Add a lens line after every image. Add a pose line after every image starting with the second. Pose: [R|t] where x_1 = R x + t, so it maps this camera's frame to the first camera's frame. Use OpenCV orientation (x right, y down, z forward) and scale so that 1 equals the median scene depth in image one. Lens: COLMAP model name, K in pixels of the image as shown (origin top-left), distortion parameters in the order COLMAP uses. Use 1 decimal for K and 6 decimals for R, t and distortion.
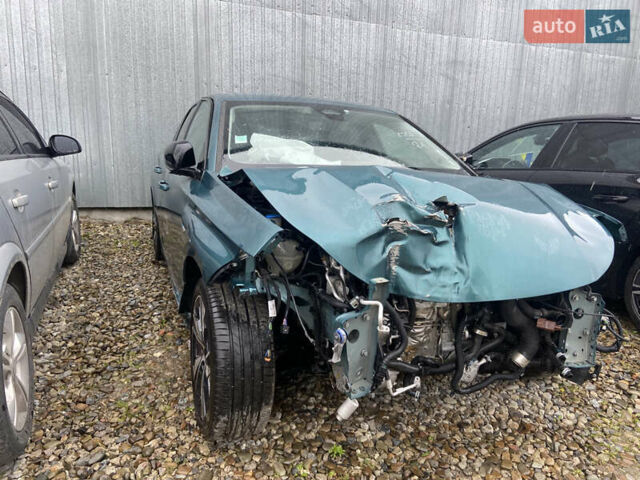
lens RADIAL K [[478.7, 0, 322.3], [0, 478.7, 238.8], [0, 0, 1]] dist [0.059942, -0.061016]
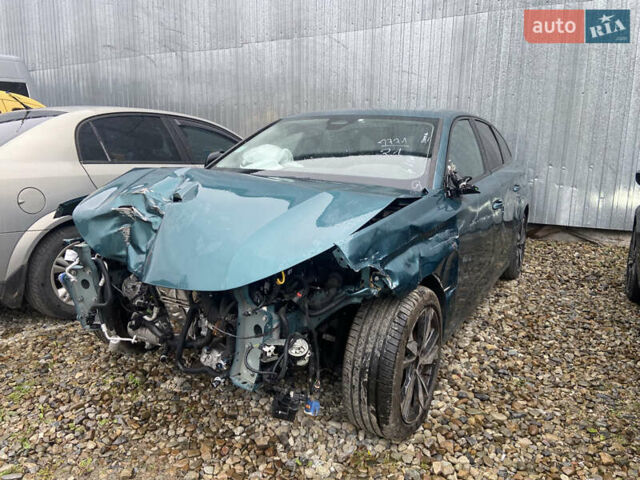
lens RADIAL K [[478.7, 0, 318.8], [0, 478.7, 245.4], [0, 0, 1]] dist [0.059942, -0.061016]
pose [[0.606518, 0.126303, -0.784974, 1.248099], [-0.146087, 0.988196, 0.046126, -0.060077], [0.781534, 0.086698, 0.617810, 0.505601]]
